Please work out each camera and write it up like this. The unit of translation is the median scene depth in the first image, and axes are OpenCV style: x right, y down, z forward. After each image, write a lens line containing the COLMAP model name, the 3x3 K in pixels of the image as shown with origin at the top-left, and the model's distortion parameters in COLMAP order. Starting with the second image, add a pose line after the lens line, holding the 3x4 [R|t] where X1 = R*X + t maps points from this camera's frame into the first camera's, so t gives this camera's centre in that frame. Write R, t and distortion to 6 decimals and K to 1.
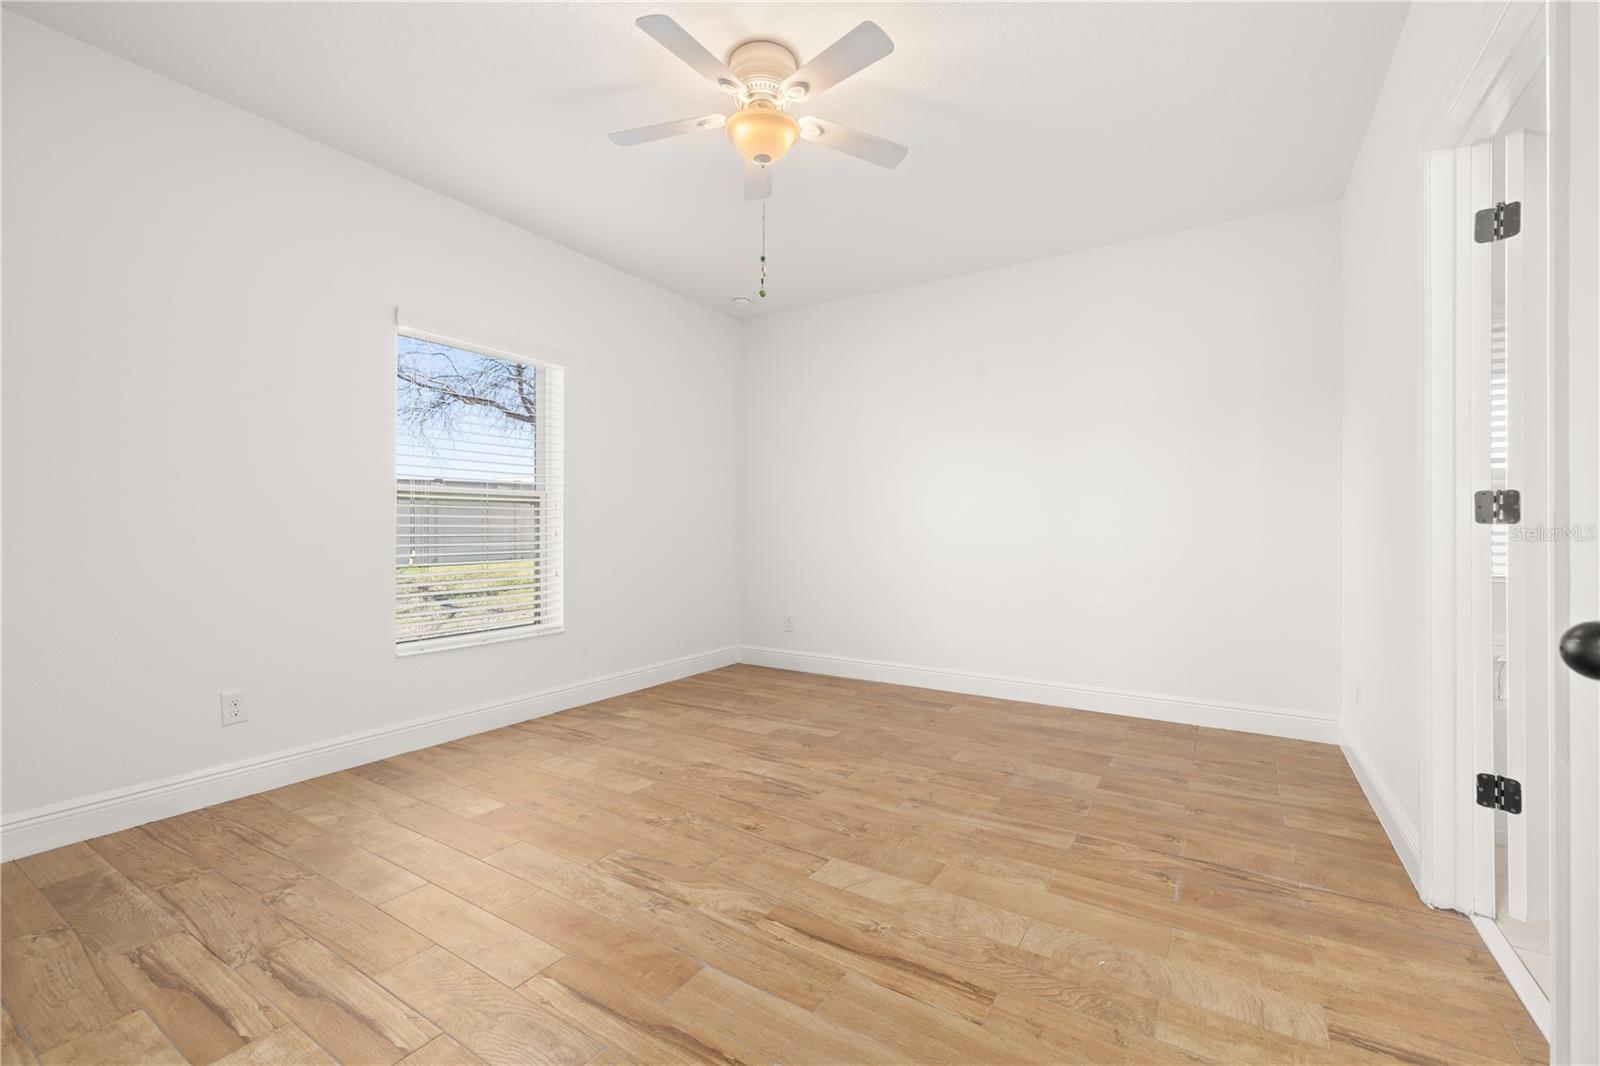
lens RADIAL K [[675.7, 0, 804.6], [0, 675.7, 535.3], [0, 0, 1]] dist [0.001644, 0.000408]
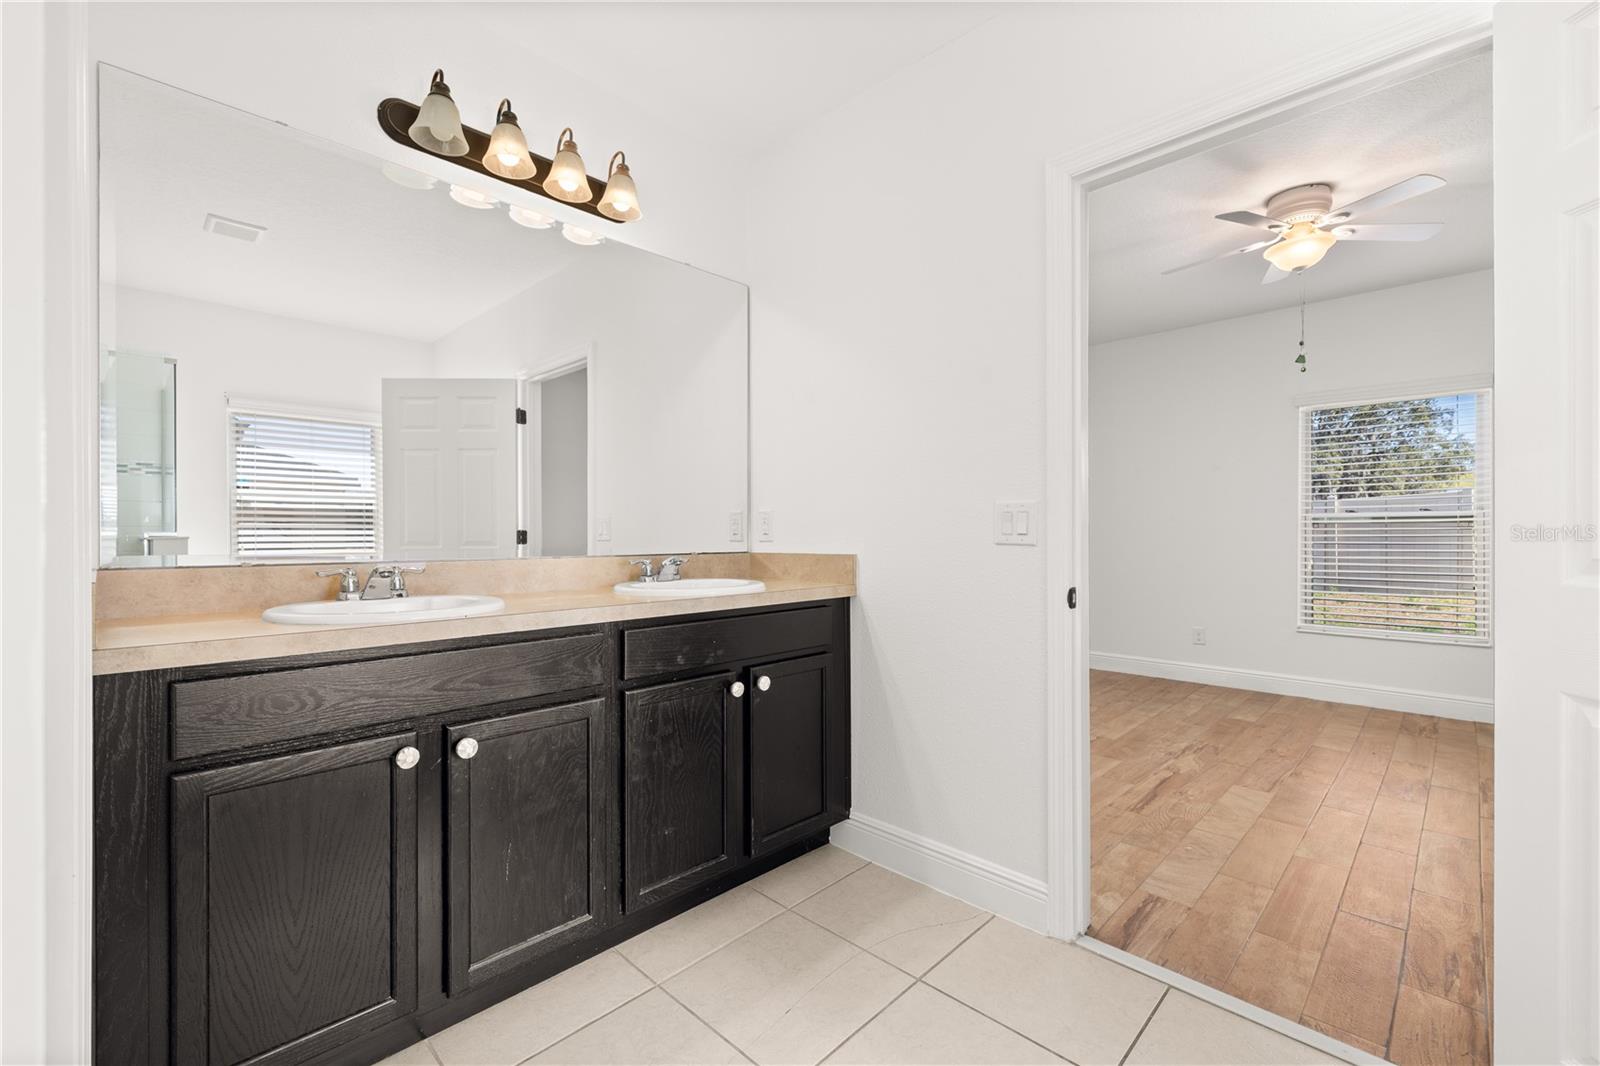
lens RADIAL K [[675.7, 0, 804.6], [0, 675.7, 535.3], [0, 0, 1]] dist [0.001644, 0.000408]
pose [[-0.208089, -0.000237, -0.978110, 1.980432], [-0.011810, 0.999928, 0.002270, -0.037041], [0.978039, 0.012024, -0.208077, 0.457310]]
